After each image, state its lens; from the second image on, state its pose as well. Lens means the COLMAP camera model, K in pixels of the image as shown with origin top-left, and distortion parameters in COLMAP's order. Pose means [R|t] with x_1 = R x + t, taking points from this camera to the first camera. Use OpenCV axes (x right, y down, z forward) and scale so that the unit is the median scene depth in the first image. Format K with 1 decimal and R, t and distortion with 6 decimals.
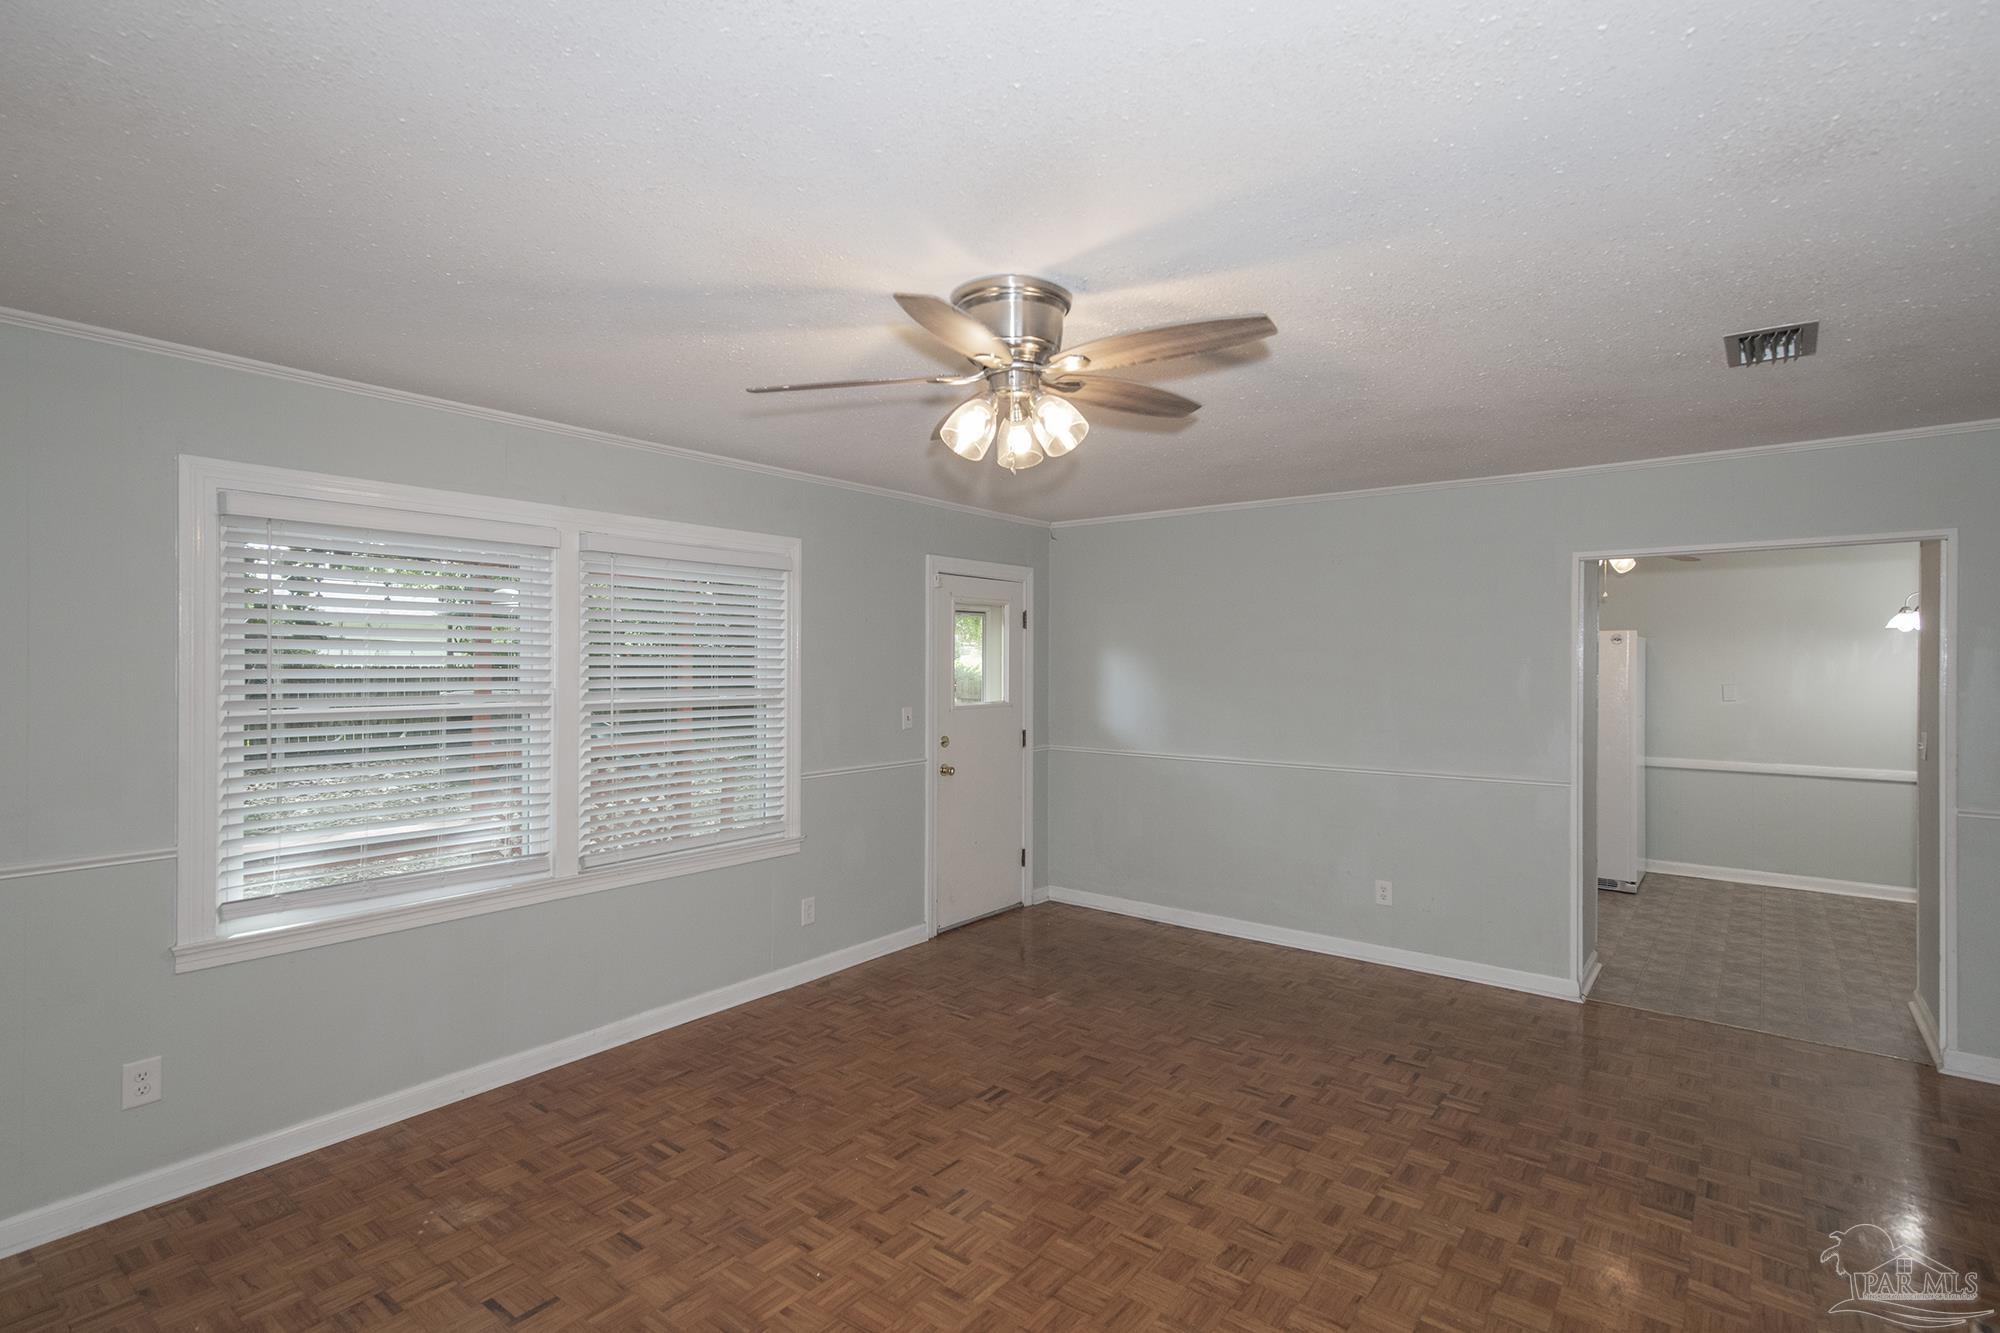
lens RADIAL K [[970.5, 0, 996.4], [0, 970.5, 657.0], [0, 0, 1]] dist [0.025803, -0.000680]
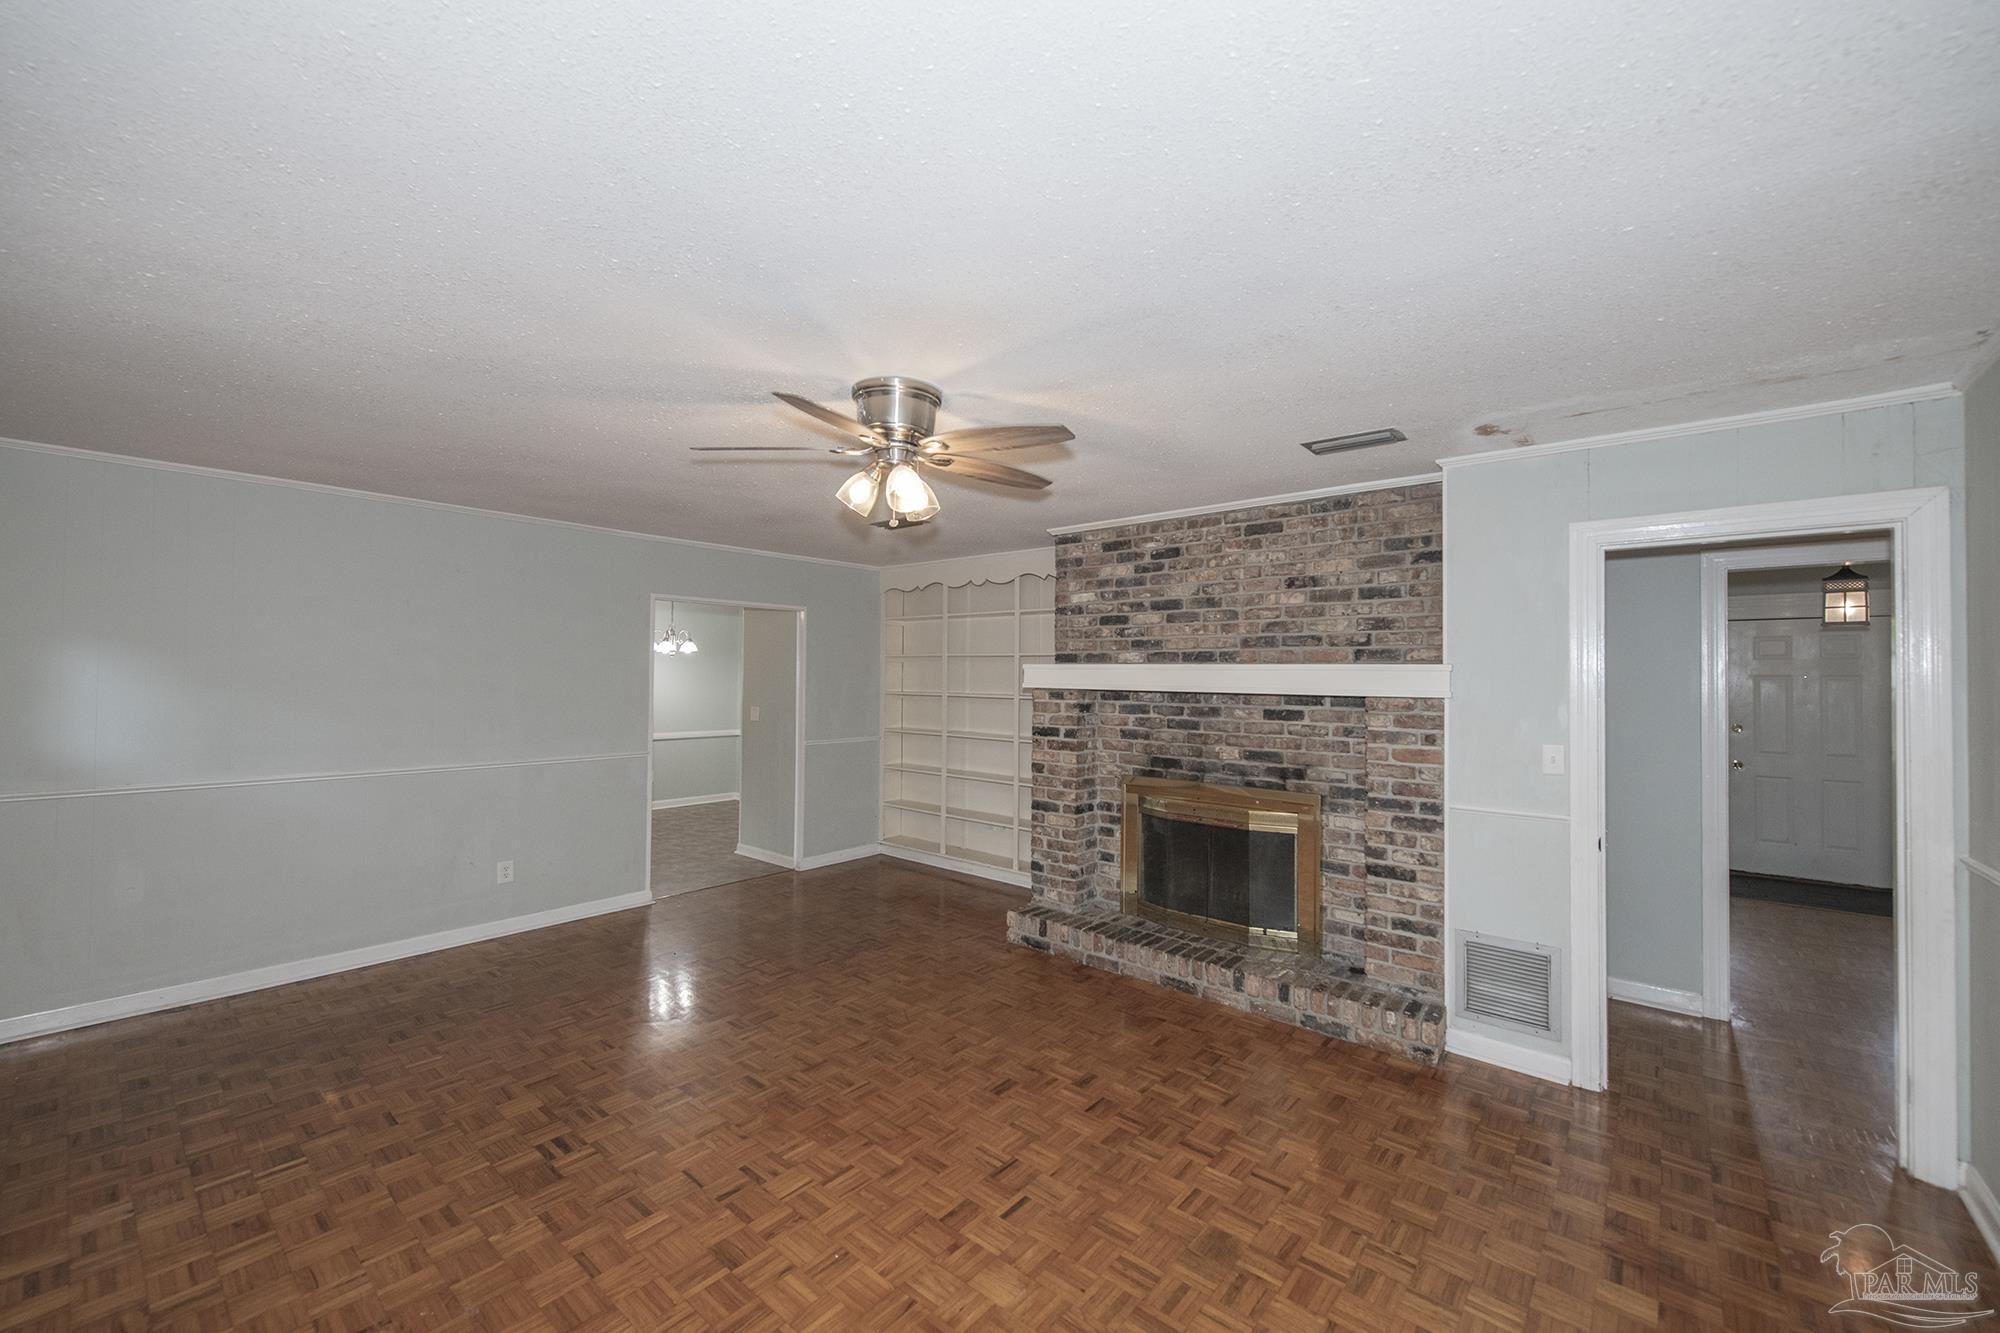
lens RADIAL K [[791.0, 0, 1011.3], [0, 791.0, 662.7], [0, 0, 1]] dist [0.002320, -0.000816]
pose [[0.028822, 0.013492, 0.999493, -0.662960], [-0.013705, 0.999820, -0.013101, 0.005418], [-0.999491, -0.013321, 0.029002, 0.516982]]
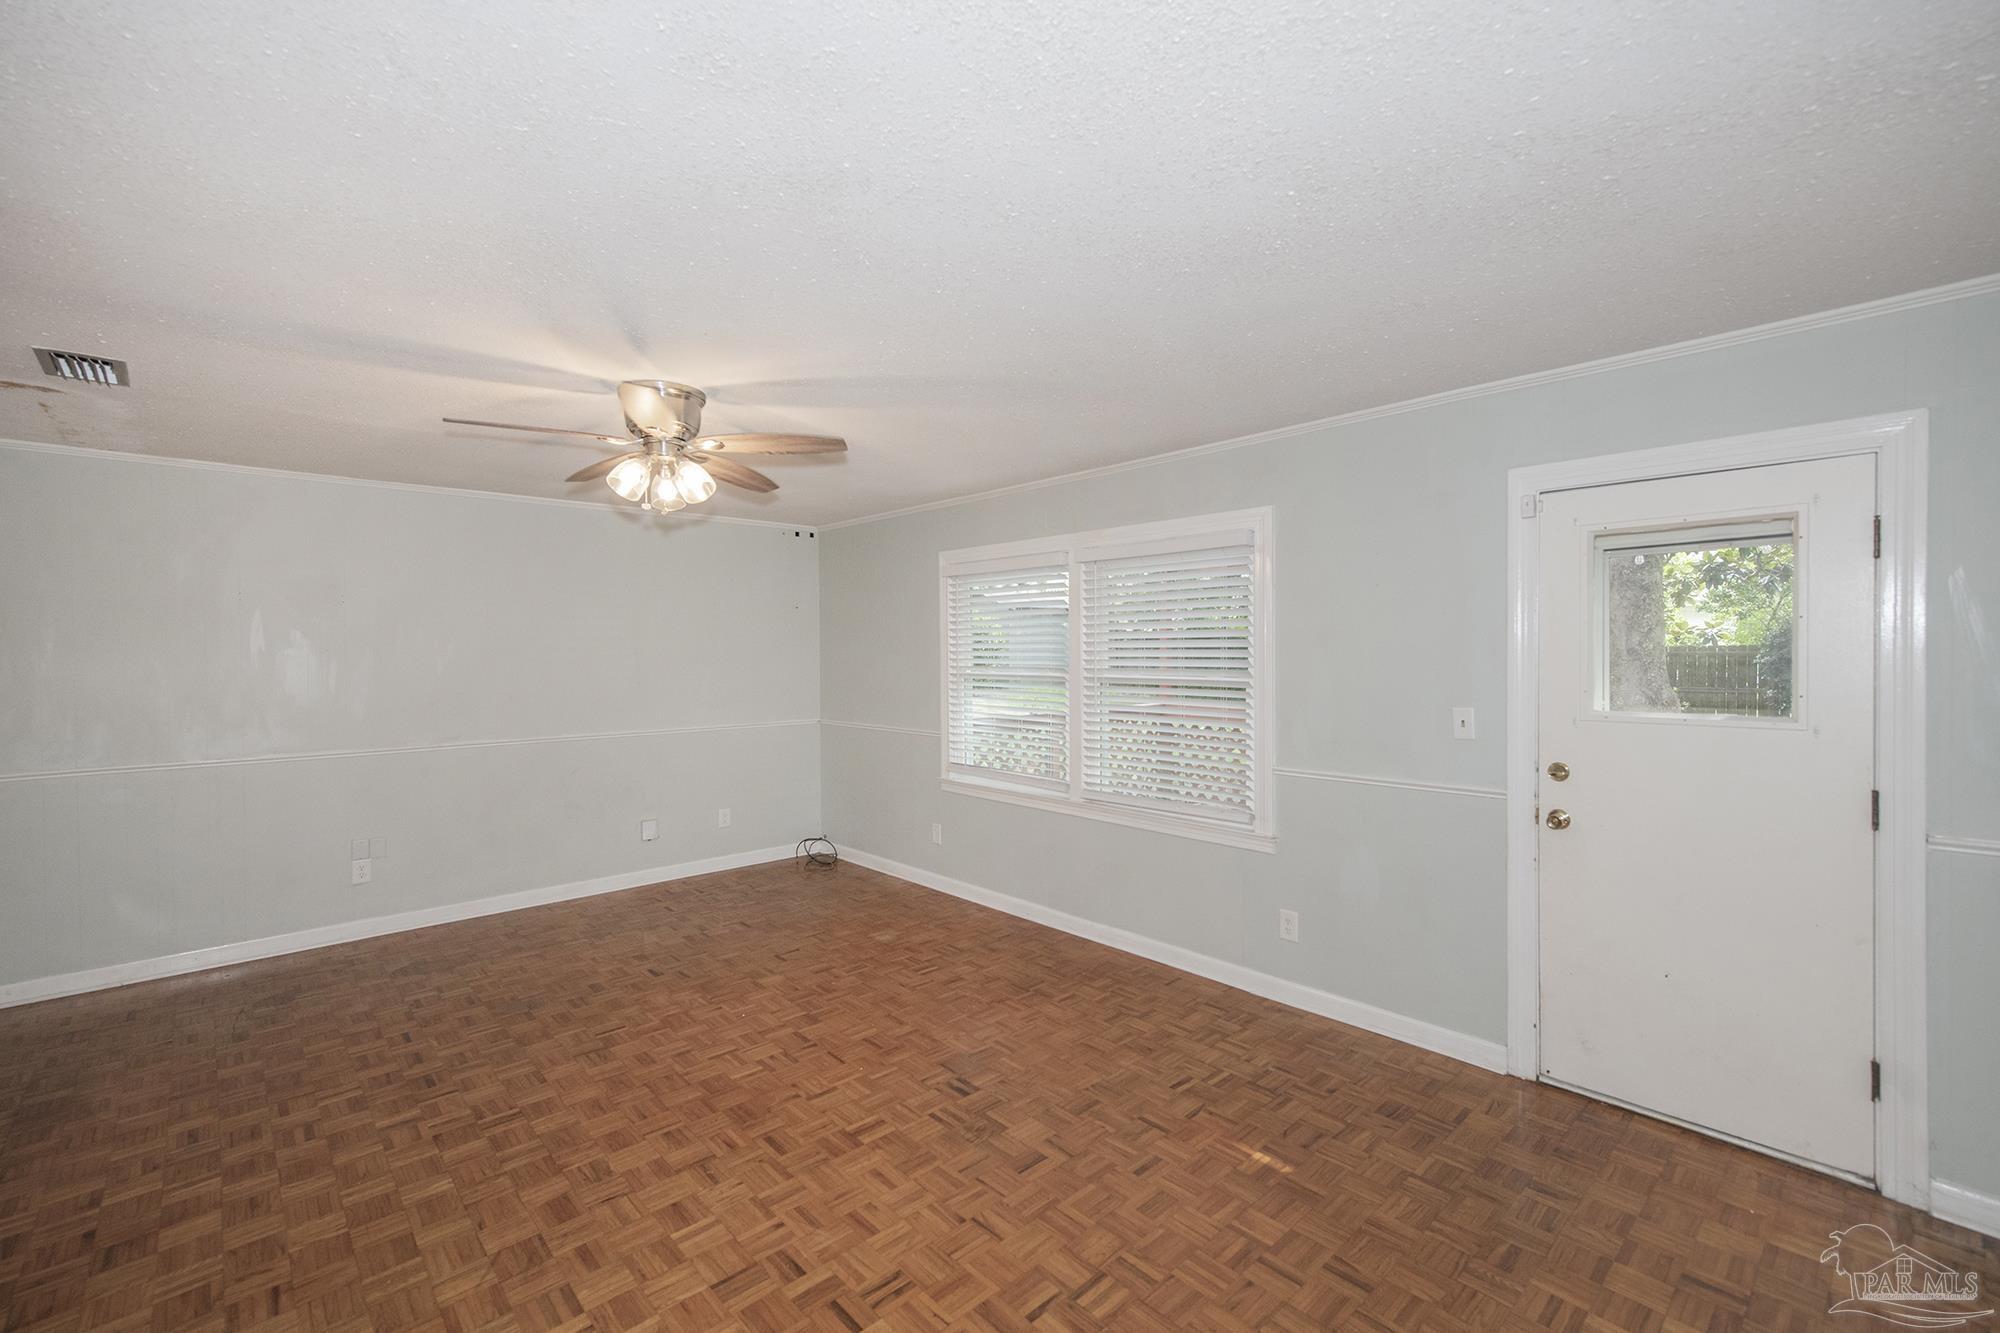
lens RADIAL K [[854.5, 0, 1002.5], [0, 854.5, 650.2], [0, 0, 1]] dist [0.020115, -0.000225]
pose [[-0.161115, -0.003684, -0.986929, 0.762911], [0.008821, 0.999948, -0.005173, 0.016837], [0.986896, -0.009539, -0.161074, 1.080044]]
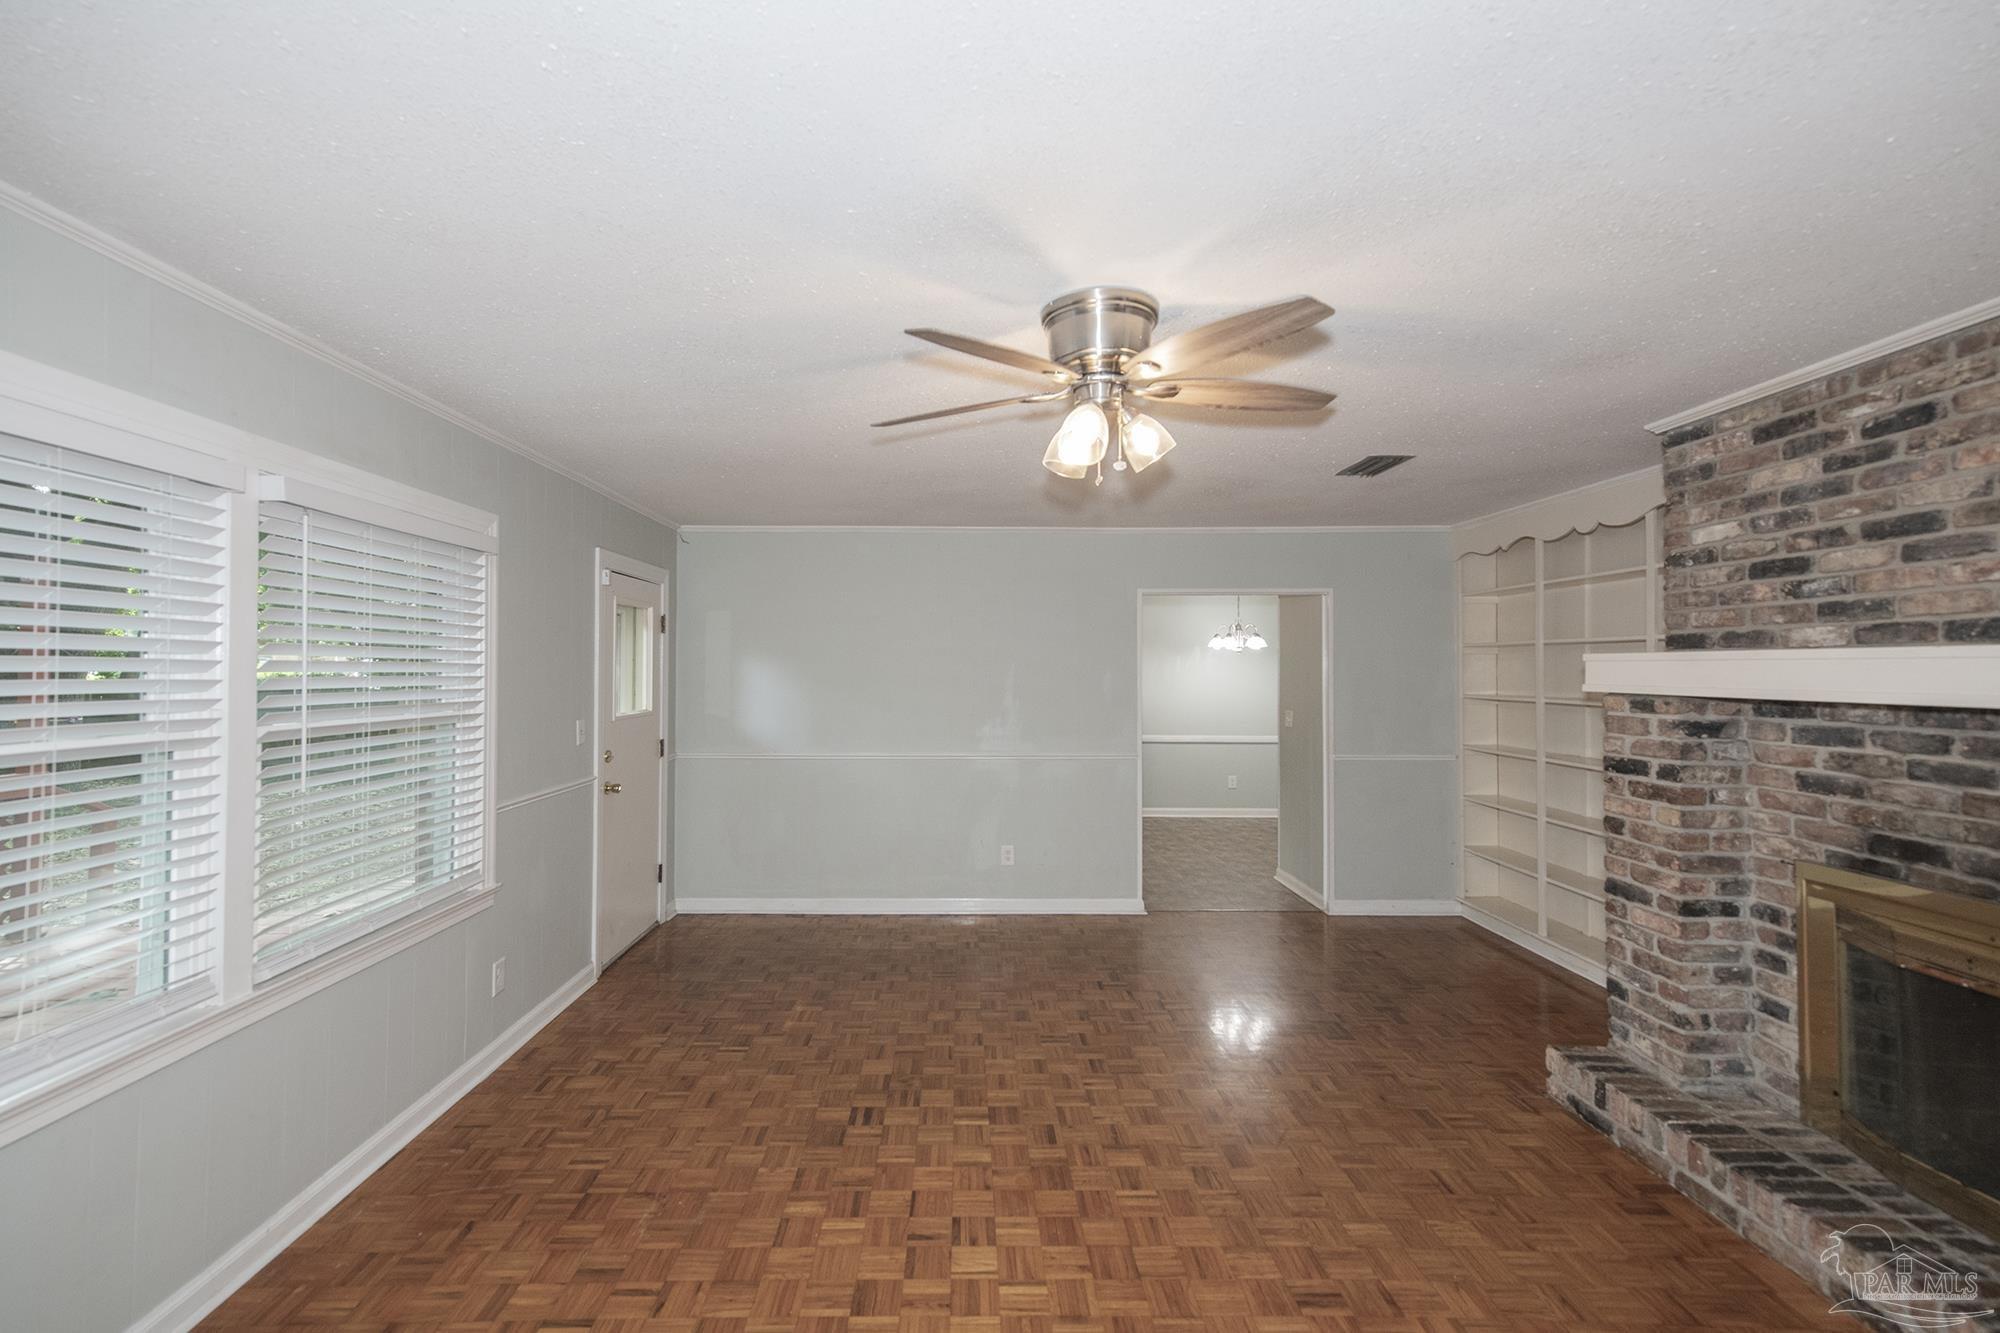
lens RADIAL K [[854.5, 0, 963.1], [0, 854.5, 660.2], [0, 0, 1]] dist [0.020115, -0.000225]
pose [[0.786862, 0.004068, 0.617115, -0.411733], [-0.001065, 0.999986, -0.005235, 0.002414], [-0.617127, 0.003462, 0.786856, 0.245903]]
